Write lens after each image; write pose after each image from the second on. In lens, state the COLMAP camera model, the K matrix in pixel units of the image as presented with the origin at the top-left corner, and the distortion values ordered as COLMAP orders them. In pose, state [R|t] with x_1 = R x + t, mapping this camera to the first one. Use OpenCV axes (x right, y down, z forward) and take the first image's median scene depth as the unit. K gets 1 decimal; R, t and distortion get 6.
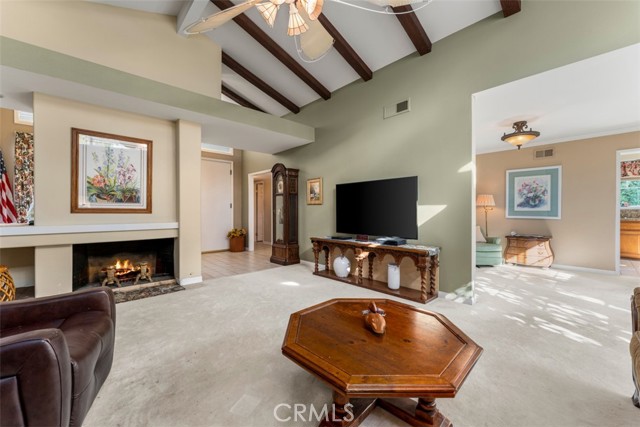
lens RADIAL K [[255.8, 0, 319.1], [0, 255.8, 211.5], [0, 0, 1]] dist [-0.000764, -0.000017]
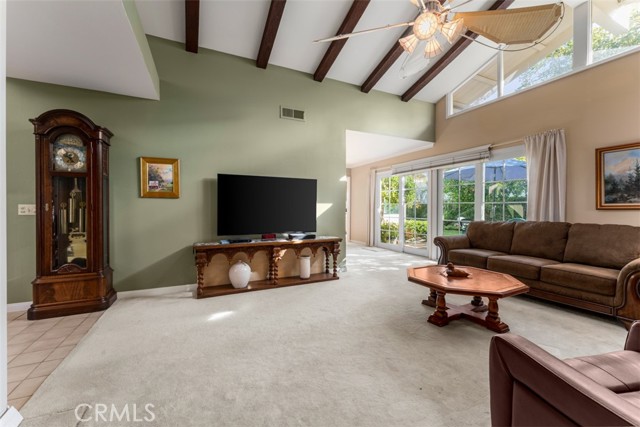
lens RADIAL K [[255.8, 0, 319.1], [0, 255.8, 211.5], [0, 0, 1]] dist [-0.000764, -0.000017]
pose [[0.295414, -0.008999, 0.955327, -0.705475], [-0.000015, 0.999956, 0.009424, 0.001876], [-0.955369, -0.002798, 0.295400, 0.575756]]
